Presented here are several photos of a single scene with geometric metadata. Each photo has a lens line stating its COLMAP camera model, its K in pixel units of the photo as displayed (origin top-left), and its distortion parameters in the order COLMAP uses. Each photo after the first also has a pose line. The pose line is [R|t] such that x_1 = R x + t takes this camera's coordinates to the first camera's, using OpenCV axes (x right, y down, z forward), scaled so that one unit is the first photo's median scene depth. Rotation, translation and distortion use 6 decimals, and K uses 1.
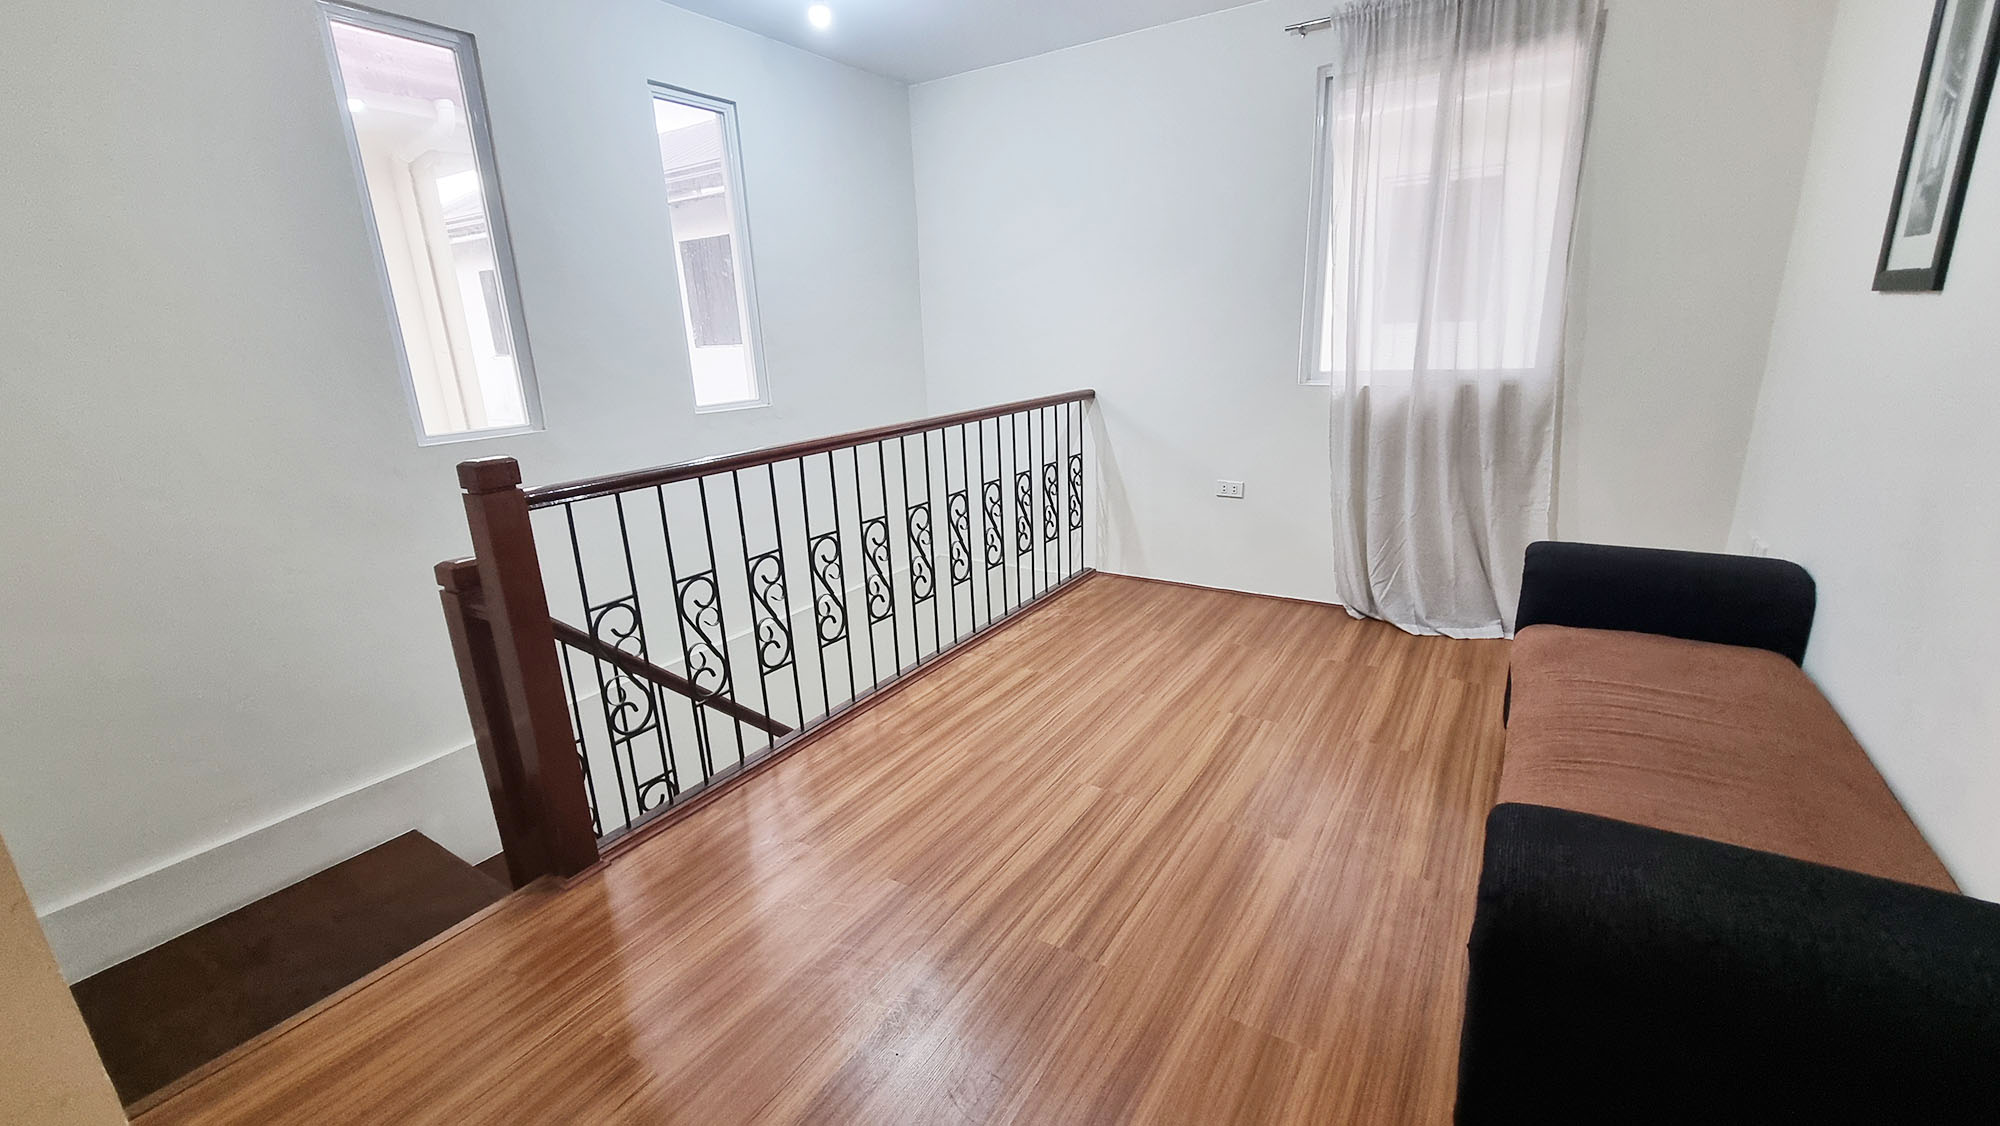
lens RADIAL K [[819.0, 0, 1004.4], [0, 819.0, 560.9], [0, 0, 1]] dist [-0.001701, 0.000446]
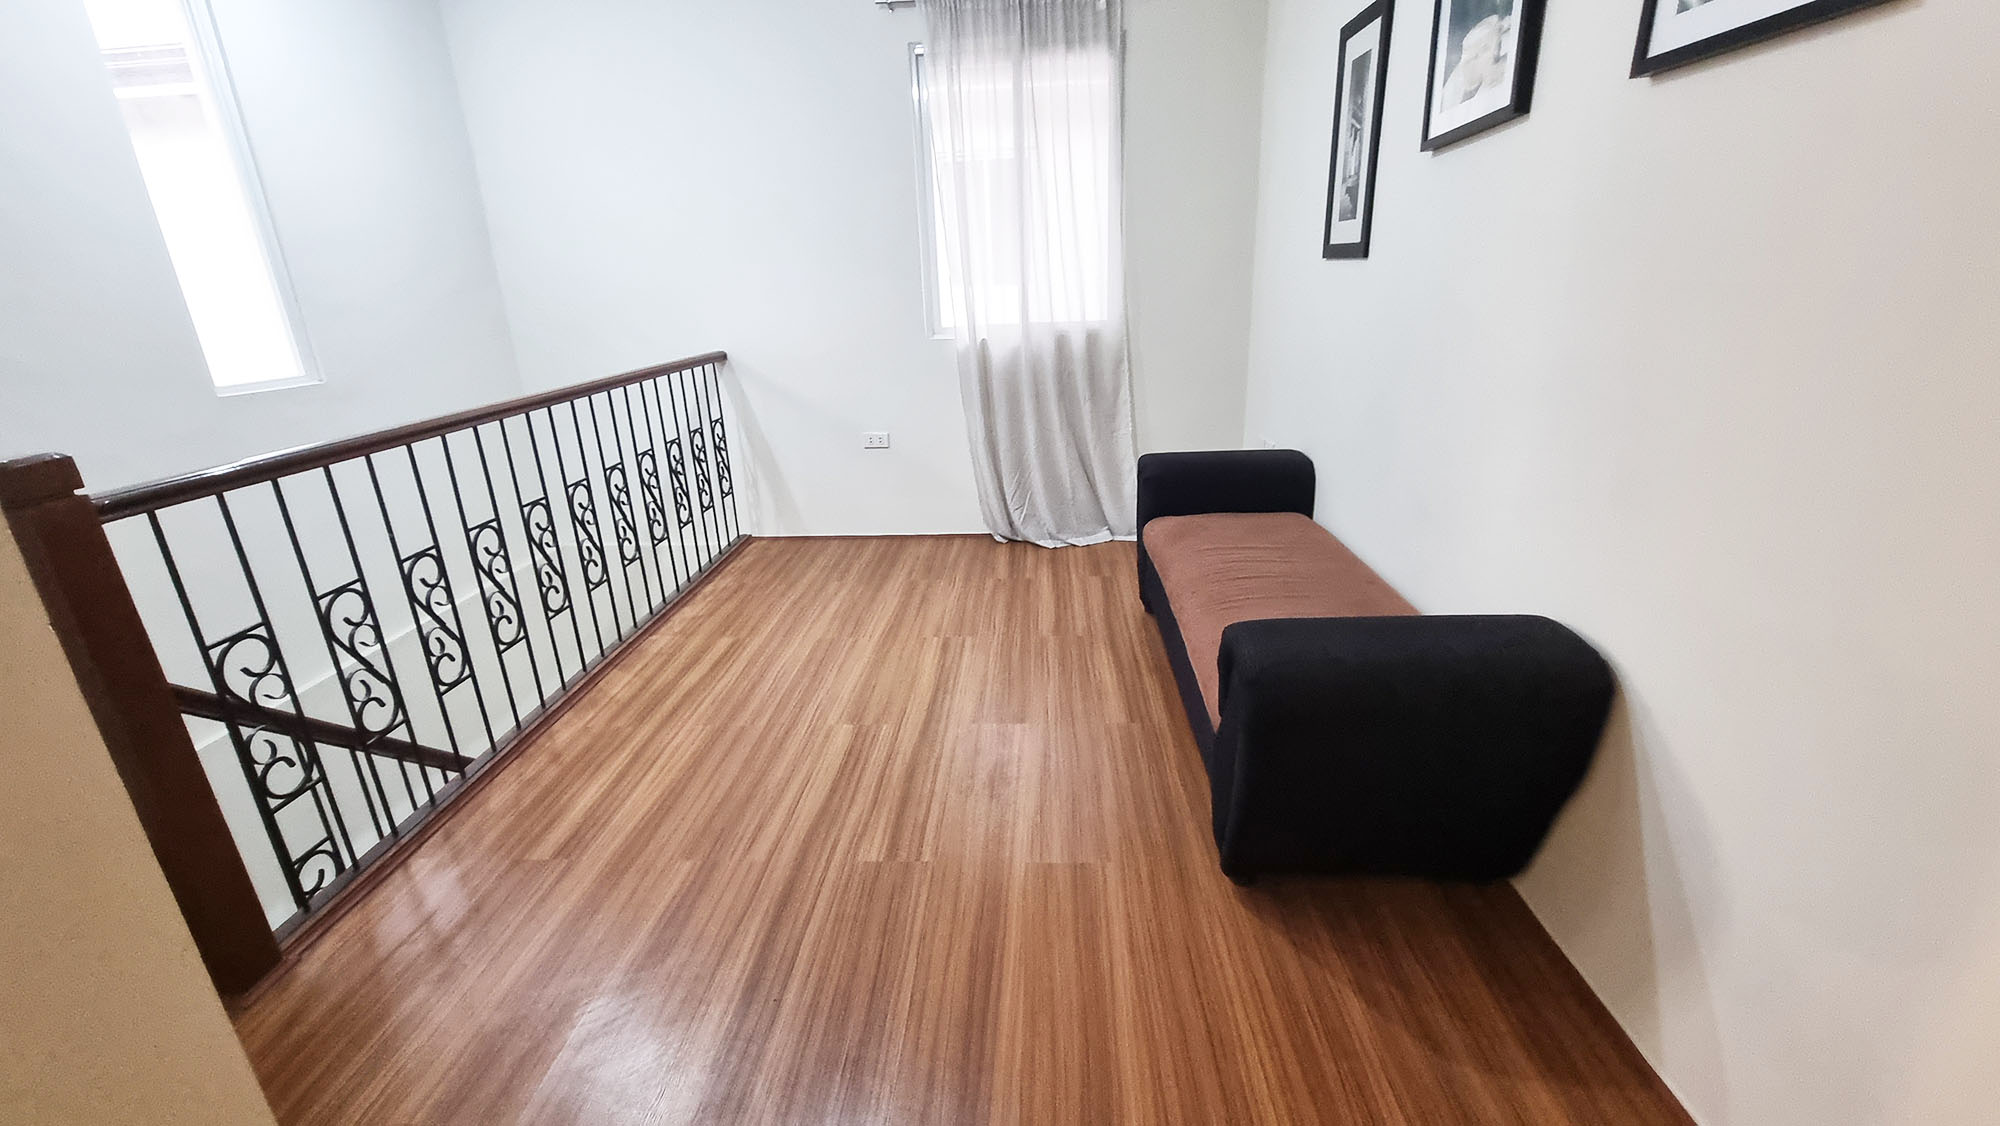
lens RADIAL K [[819.0, 0, 991.7], [0, 819.0, 558.8], [0, 0, 1]] dist [-0.001701, 0.000446]
pose [[0.873609, -0.149108, 0.463222, -0.145693], [0.133139, 0.988817, 0.067201, 0.016531], [-0.468062, 0.002965, 0.883691, -0.009880]]
